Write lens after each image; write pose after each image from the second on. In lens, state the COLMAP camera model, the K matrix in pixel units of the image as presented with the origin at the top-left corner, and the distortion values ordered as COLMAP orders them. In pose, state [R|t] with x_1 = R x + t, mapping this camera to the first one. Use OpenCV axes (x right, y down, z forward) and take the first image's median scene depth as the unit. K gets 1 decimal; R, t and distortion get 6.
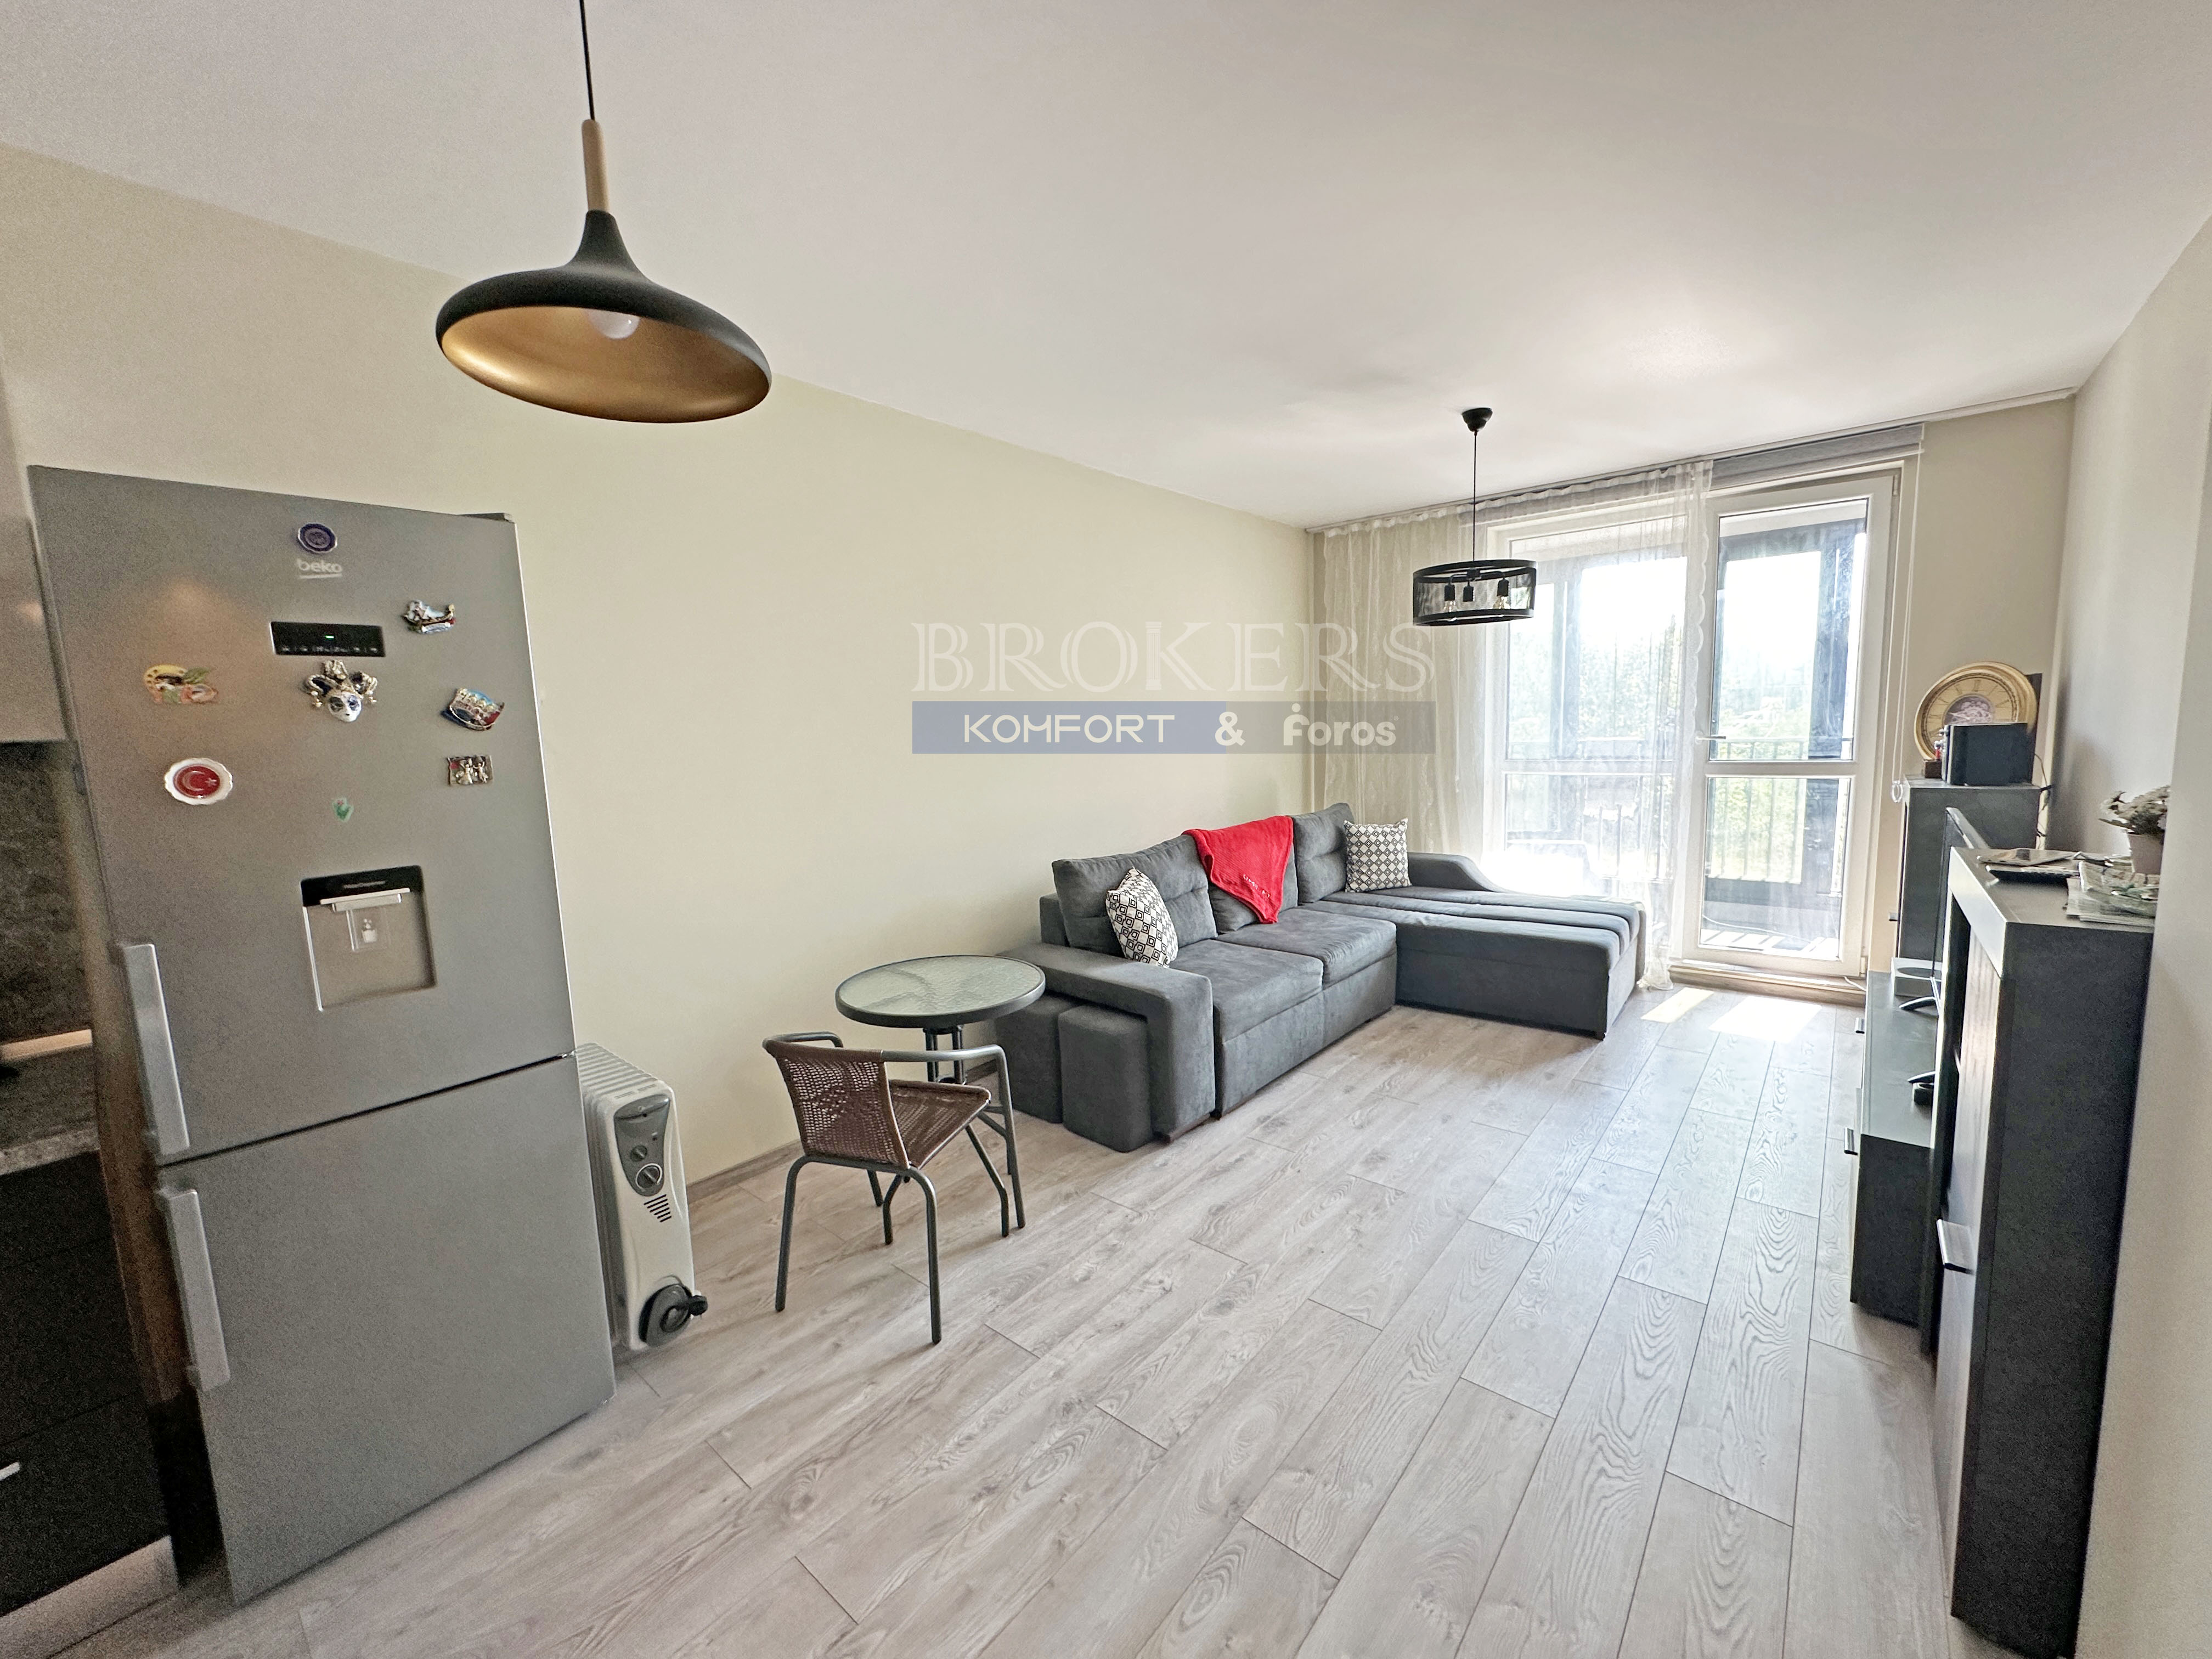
lens RADIAL K [[882.7, 0, 1101.5], [0, 882.7, 833.4], [0, 0, 1]] dist [-0.001044, -0.001335]
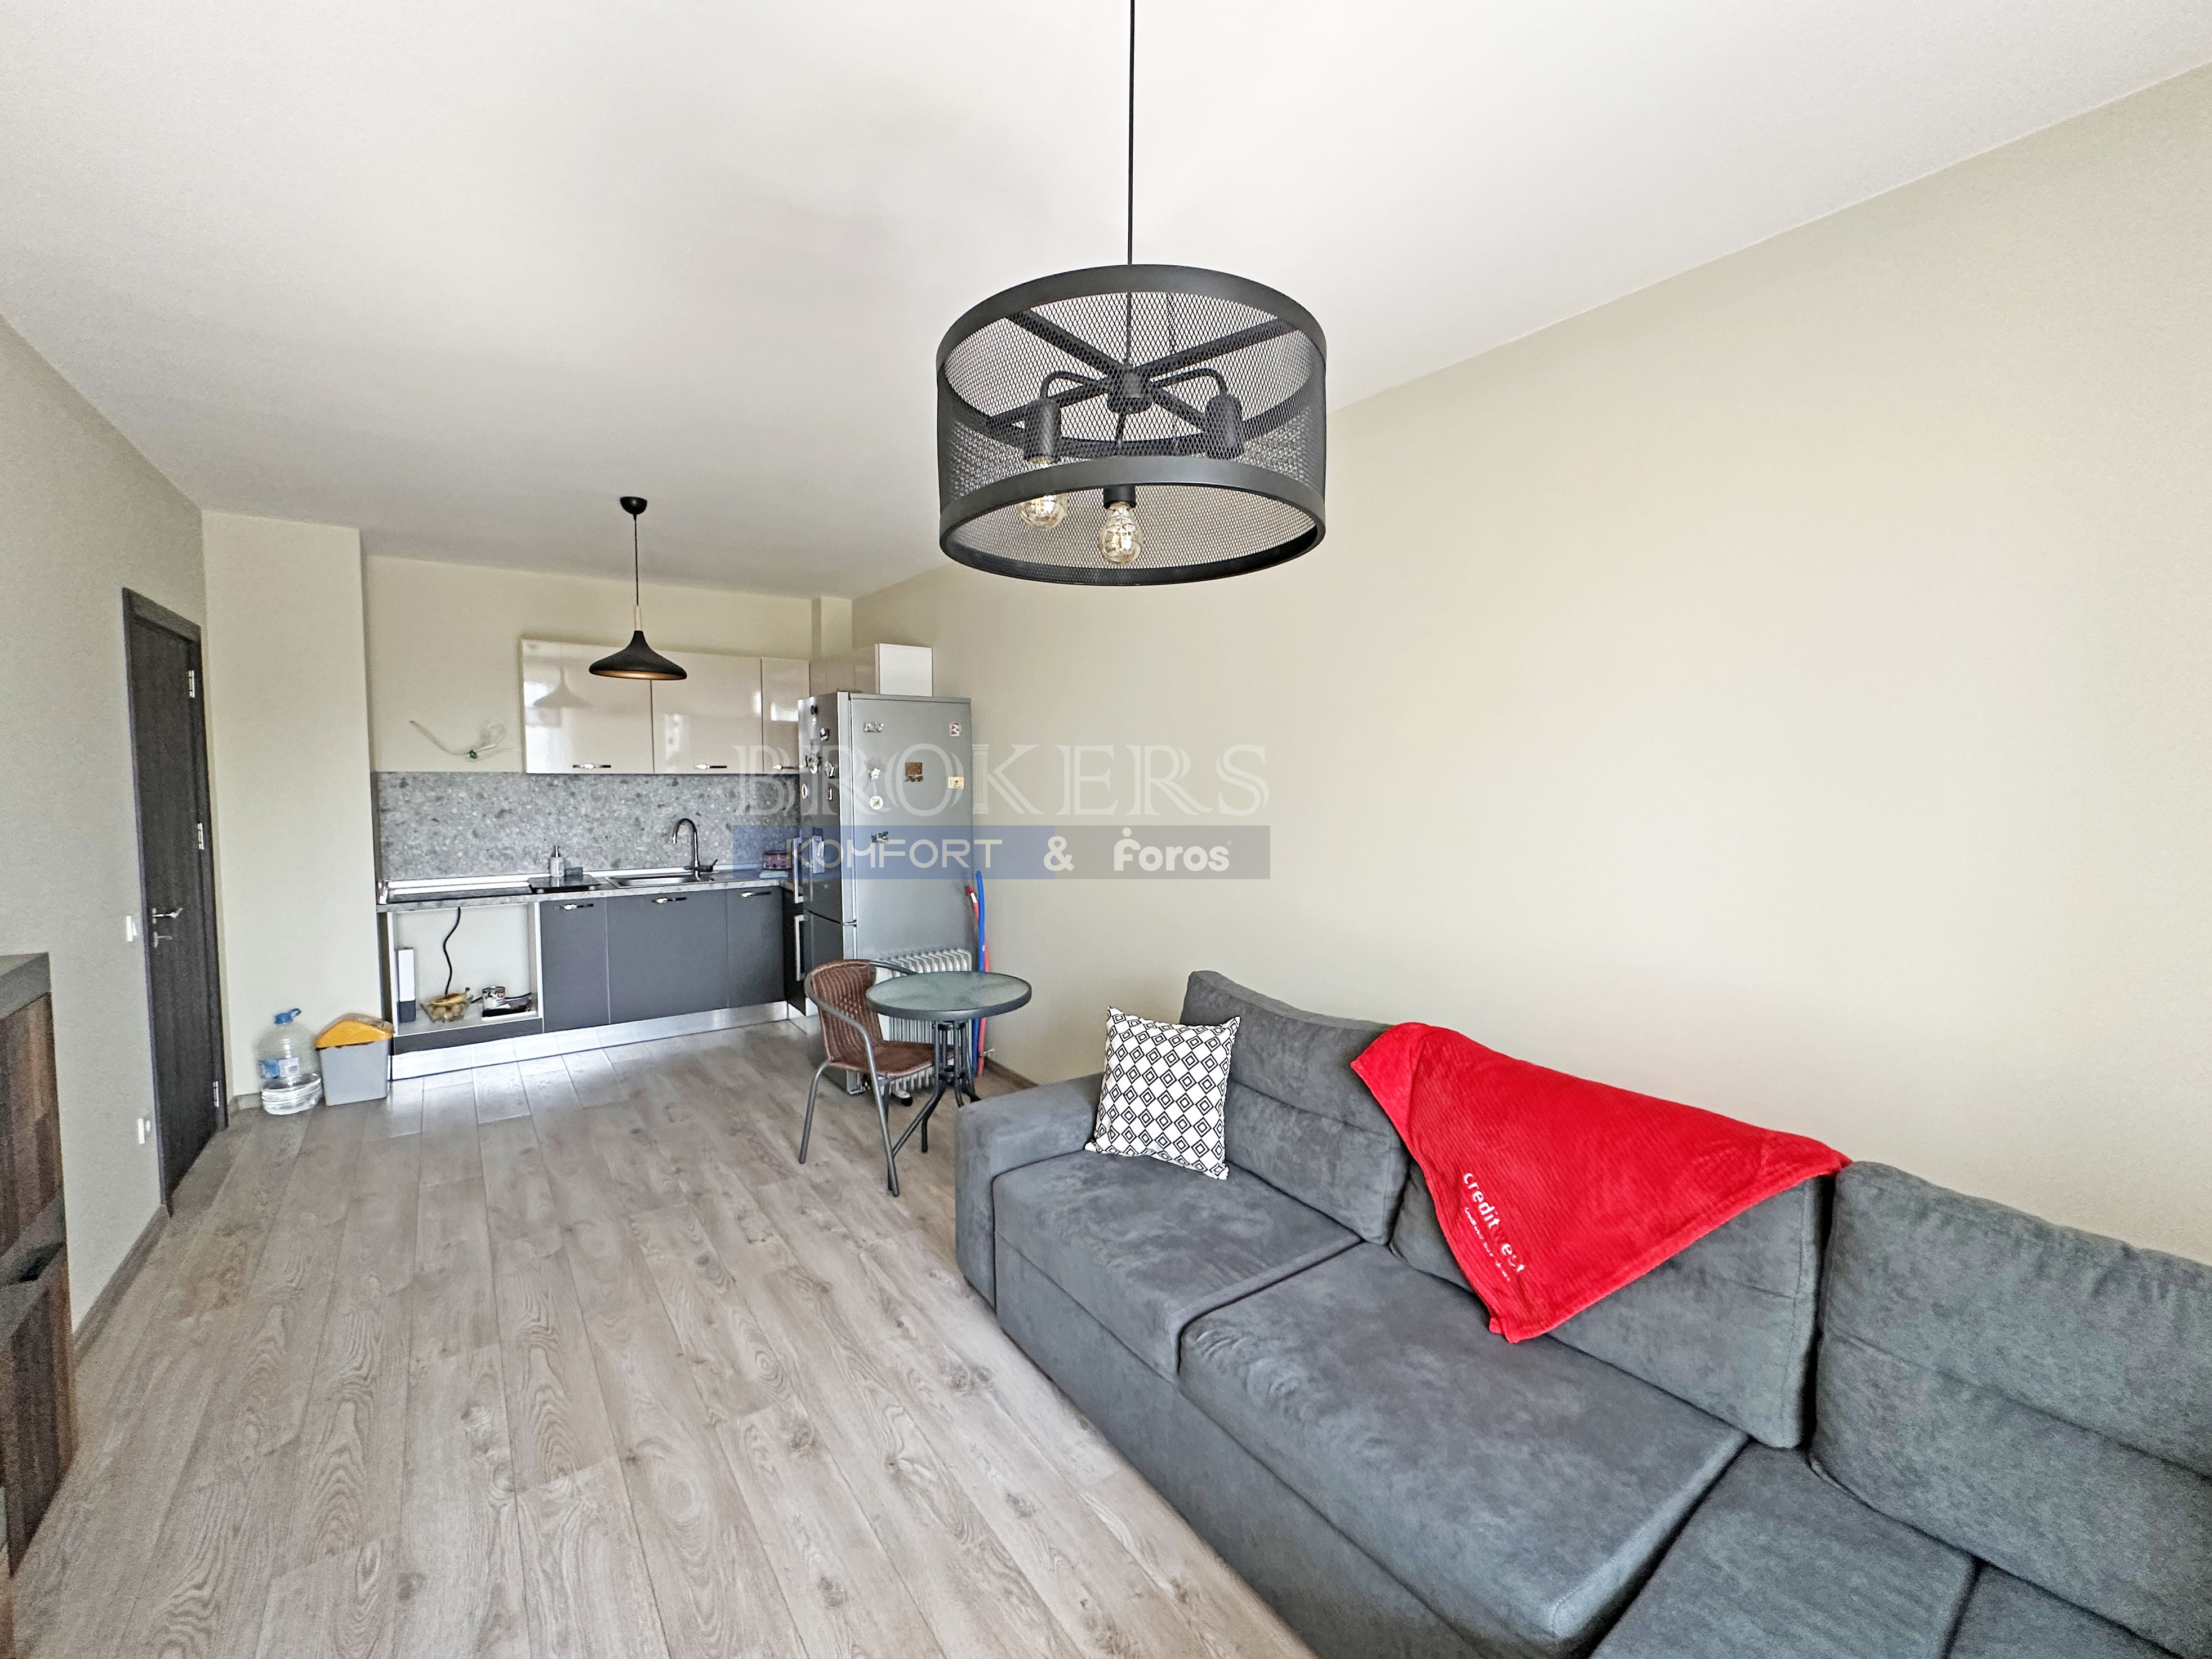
lens RADIAL K [[882.7, 0, 1097.9], [0, 882.7, 830.6], [0, 0, 1]] dist [-0.001044, -0.001335]
pose [[-0.223922, 0.098394, -0.969628, 0.602921], [-0.120169, 0.984512, 0.127655, -0.150640], [0.967170, 0.145104, -0.208630, 0.884436]]
